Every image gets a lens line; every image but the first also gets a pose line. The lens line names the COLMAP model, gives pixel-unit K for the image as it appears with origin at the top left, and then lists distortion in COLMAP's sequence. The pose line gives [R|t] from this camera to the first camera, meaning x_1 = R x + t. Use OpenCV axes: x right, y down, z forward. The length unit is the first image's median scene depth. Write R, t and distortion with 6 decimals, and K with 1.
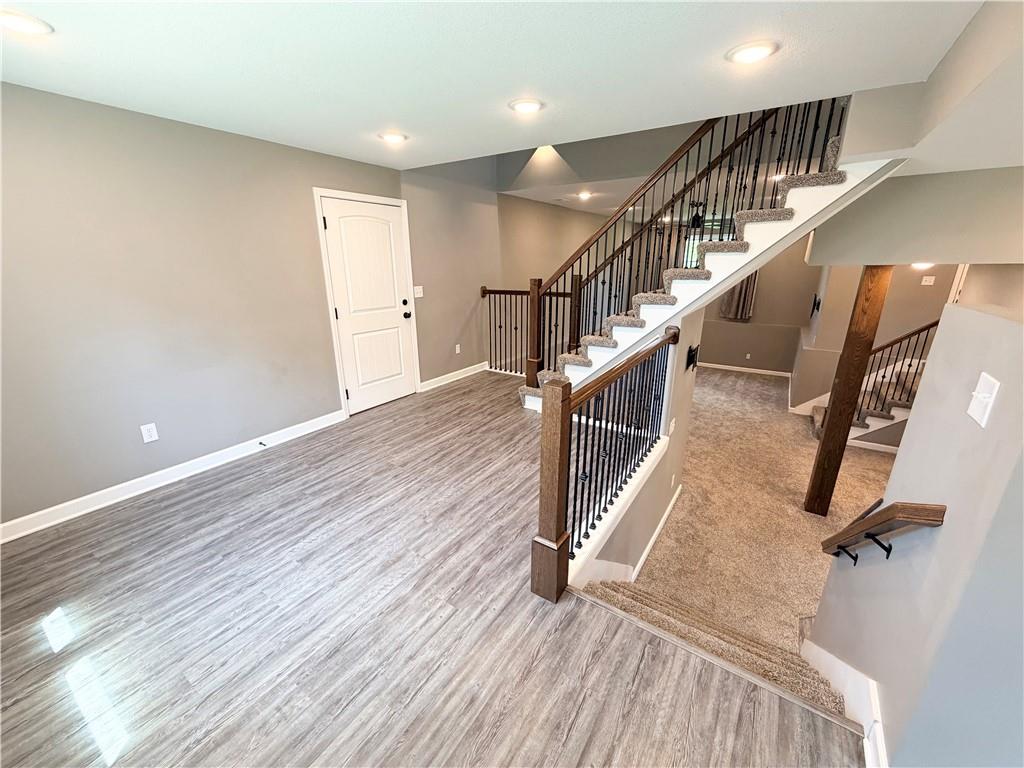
lens RADIAL K [[407.6, 0, 507.5], [0, 407.6, 383.2], [0, 0, 1]] dist [-0.000724, 0.000236]
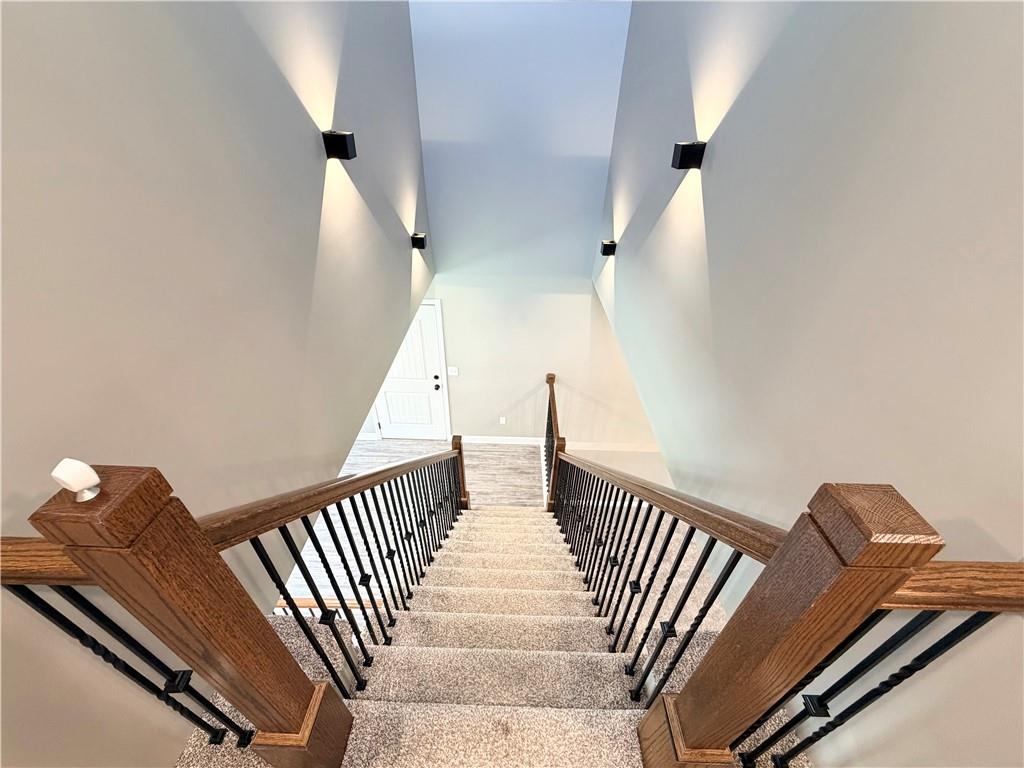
lens RADIAL K [[407.6, 0, 510.6], [0, 407.6, 385.6], [0, 0, 1]] dist [-0.000724, 0.000236]
pose [[0.540551, 0.496056, -0.679509, 0.927564], [-0.260511, 0.866674, 0.425453, -1.024306], [0.799962, -0.052959, 0.597709, 0.678804]]
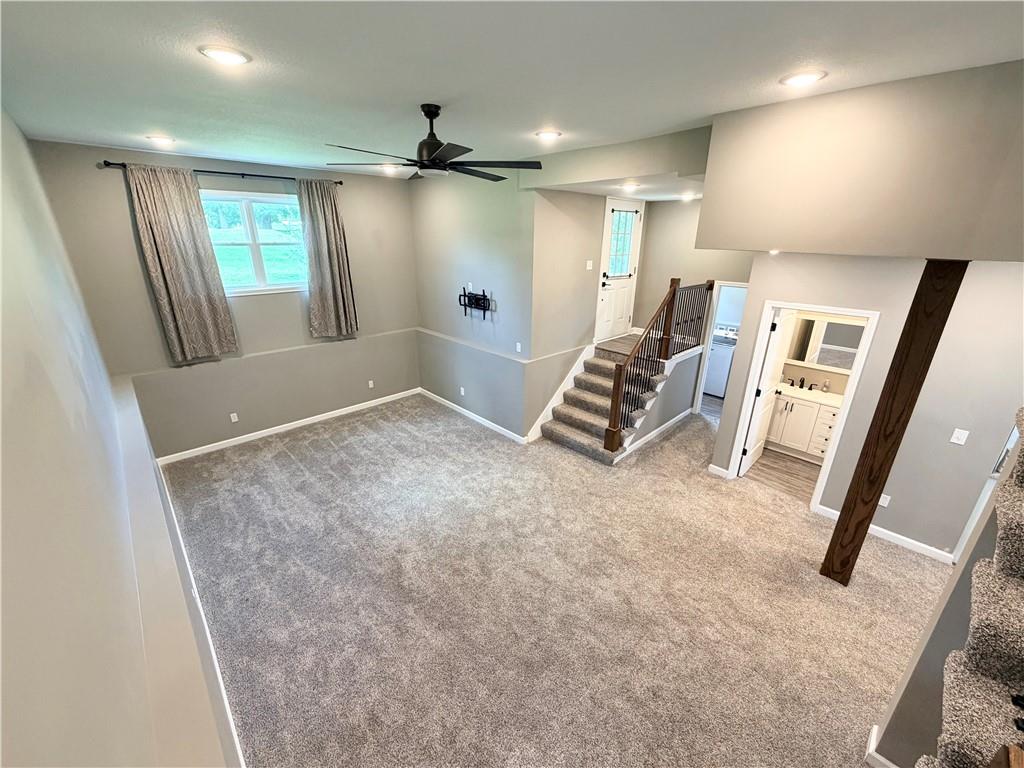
lens RADIAL K [[407.6, 0, 508.5], [0, 407.6, 386.2], [0, 0, 1]] dist [-0.000724, 0.000236]
pose [[0.216086, -0.332663, 0.917955, 0.031099], [0.276384, 0.922554, 0.269269, -0.559561], [-0.936439, 0.195523, 0.291294, 1.779152]]
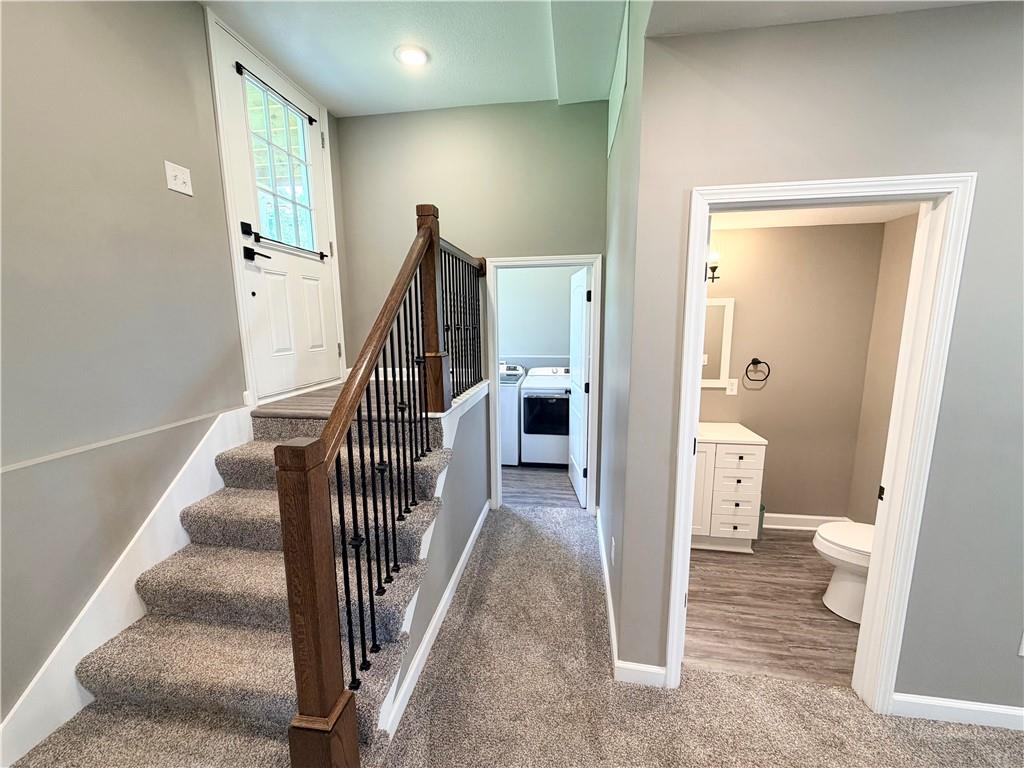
lens RADIAL K [[407.6, 0, 510.3], [0, 407.6, 384.2], [0, 0, 1]] dist [-0.000724, 0.000236]
pose [[-0.424276, -0.132866, 0.895732, 1.125813], [0.274809, 0.923634, 0.267172, -0.211074], [-0.862827, 0.359510, -0.355363, 1.762572]]
